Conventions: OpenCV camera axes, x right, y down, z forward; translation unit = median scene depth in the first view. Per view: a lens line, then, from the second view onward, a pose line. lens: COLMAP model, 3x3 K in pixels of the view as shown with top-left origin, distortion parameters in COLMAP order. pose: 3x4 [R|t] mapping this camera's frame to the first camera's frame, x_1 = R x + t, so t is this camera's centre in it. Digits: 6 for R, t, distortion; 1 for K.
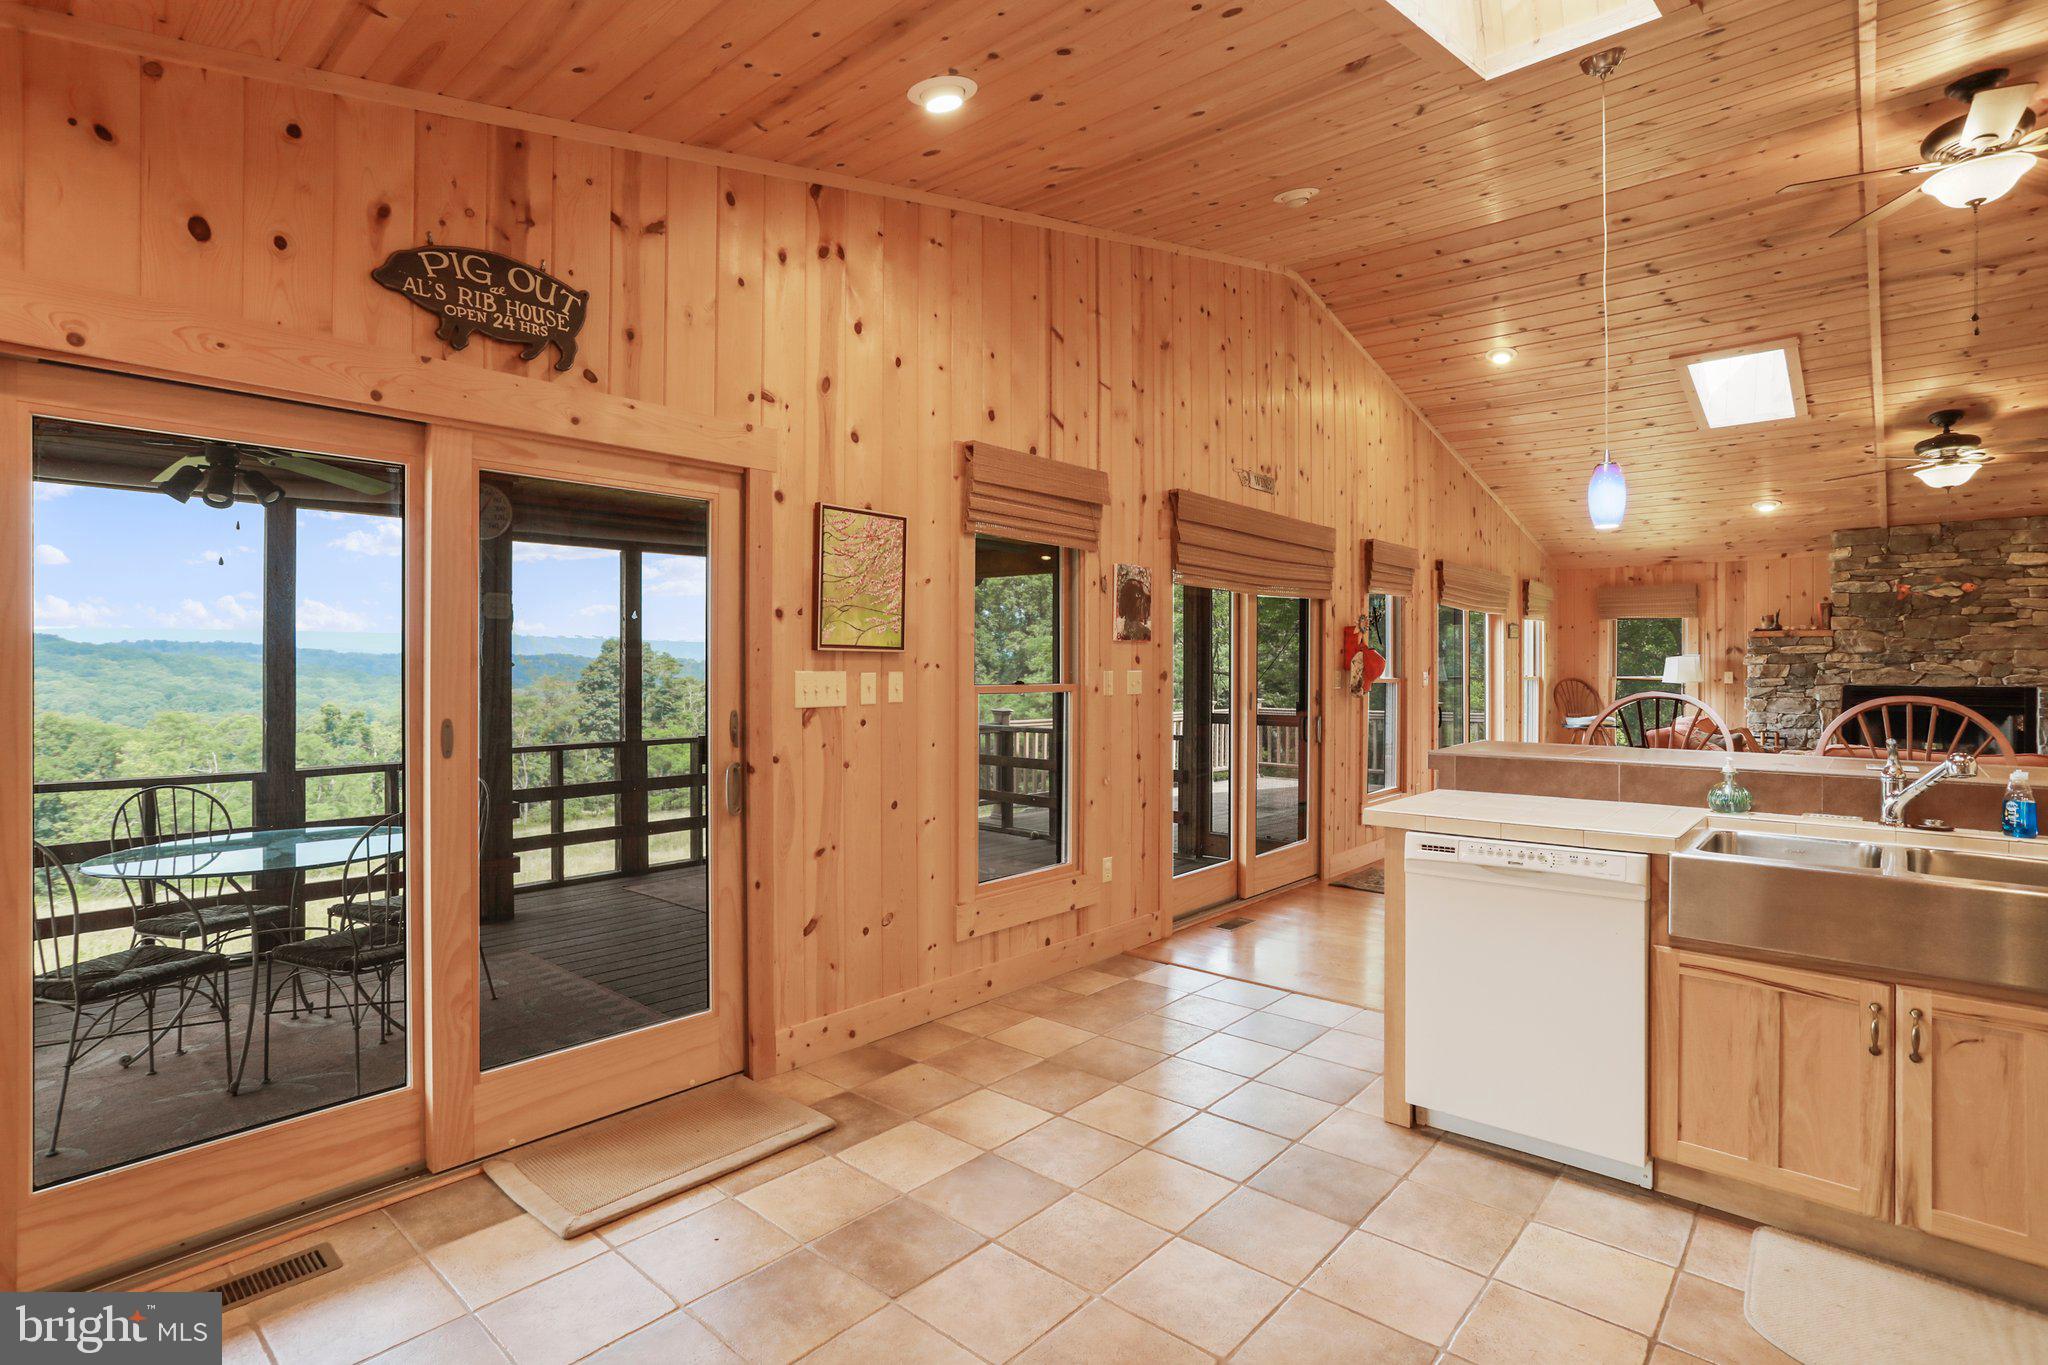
lens RADIAL K [[992.6, 0, 1027.3], [0, 992.6, 655.3], [0, 0, 1]] dist [-0.055441, 0.028272]
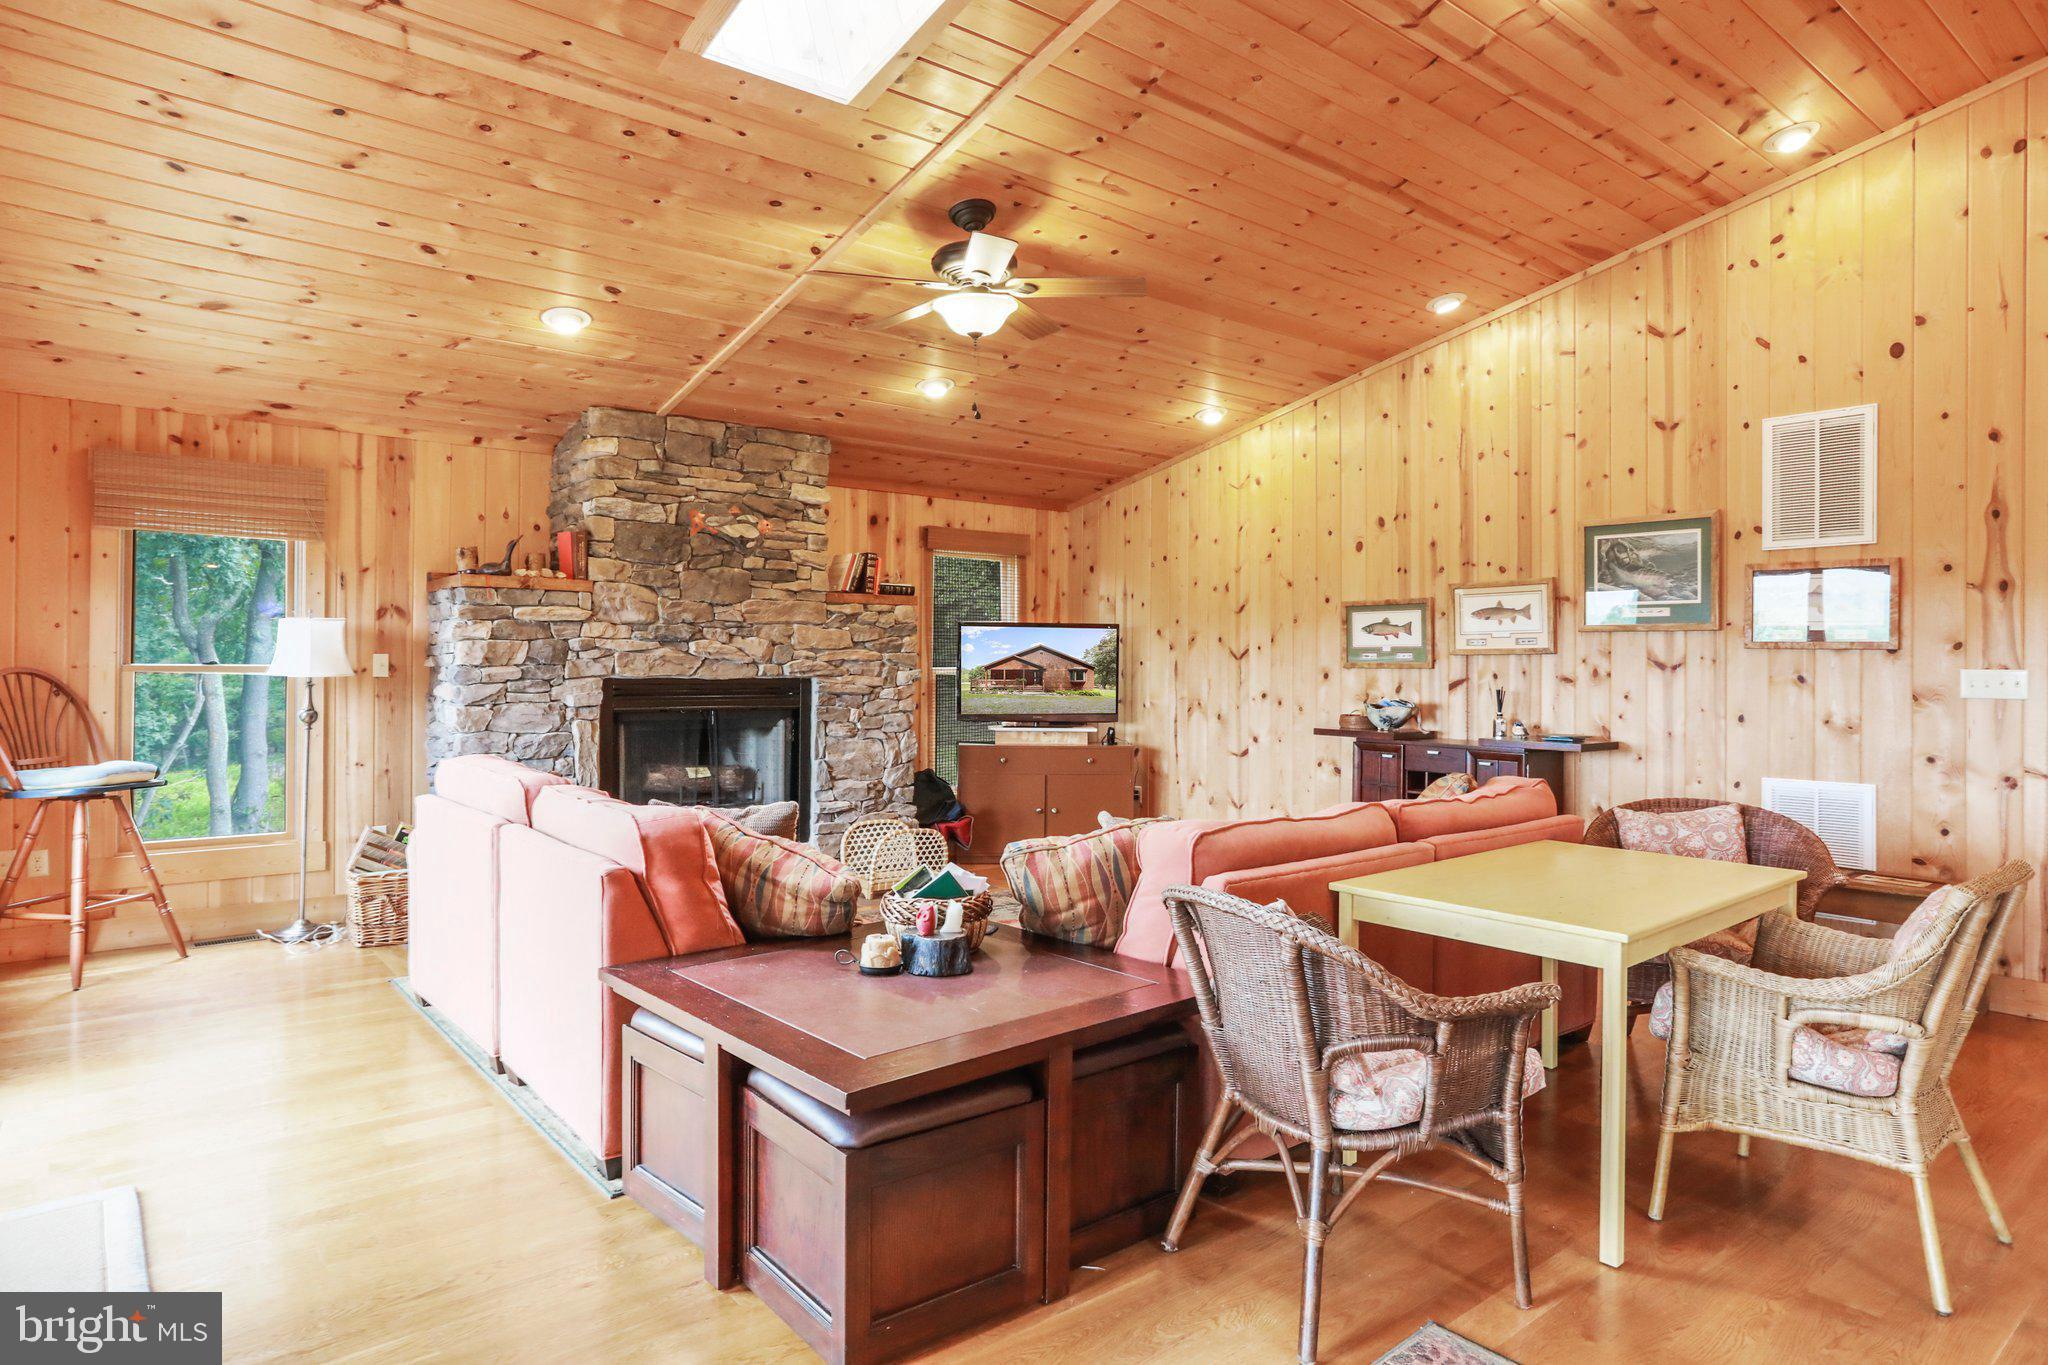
lens RADIAL K [[1177.6, 0, 1032.6], [0, 1177.6, 670.5], [0, 0, 1]] dist [-0.064845, 0.049458]
pose [[0.162900, -0.008265, 0.986608, 0.214309], [-0.020976, 0.999710, 0.011838, 0.013411], [-0.986420, -0.022624, 0.162679, 0.668142]]
